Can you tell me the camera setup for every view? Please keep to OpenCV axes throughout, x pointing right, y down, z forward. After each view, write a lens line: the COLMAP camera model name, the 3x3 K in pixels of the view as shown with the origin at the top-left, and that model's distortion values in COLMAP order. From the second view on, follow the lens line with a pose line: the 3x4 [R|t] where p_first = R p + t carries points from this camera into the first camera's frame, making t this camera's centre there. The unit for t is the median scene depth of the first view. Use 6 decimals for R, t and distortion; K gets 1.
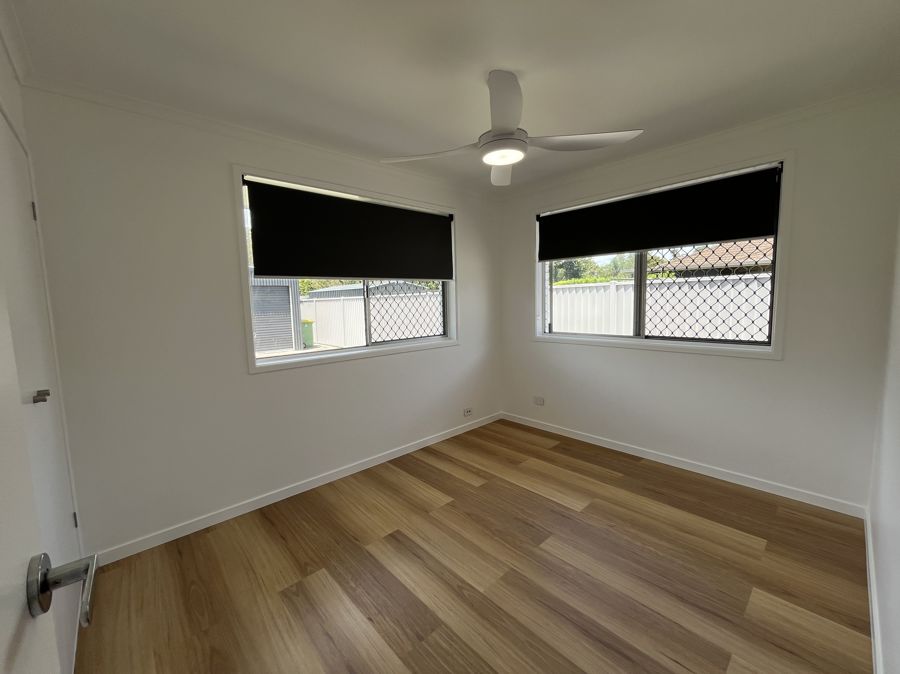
lens RADIAL K [[368.6, 0, 446.5], [0, 368.6, 334.5], [0, 0, 1]] dist [-0.001962, 0.000546]
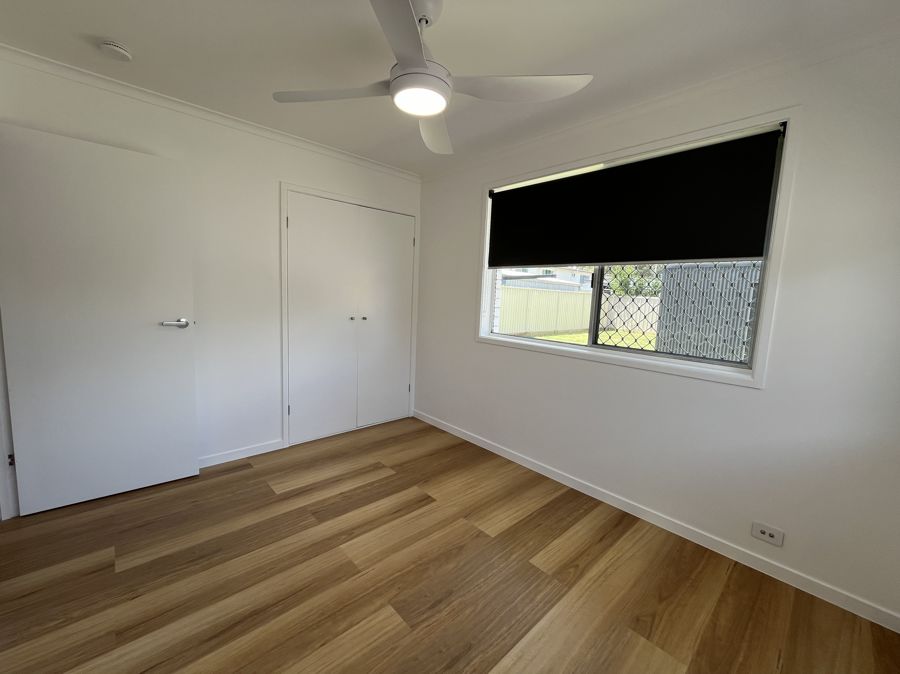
lens RADIAL K [[368.6, 0, 446.5], [0, 368.6, 334.5], [0, 0, 1]] dist [-0.001962, 0.000546]
pose [[-0.001436, 0.136353, -0.990659, 0.775724], [-0.136391, 0.981376, 0.135273, -0.080919], [0.990654, 0.135311, 0.017188, 0.854180]]
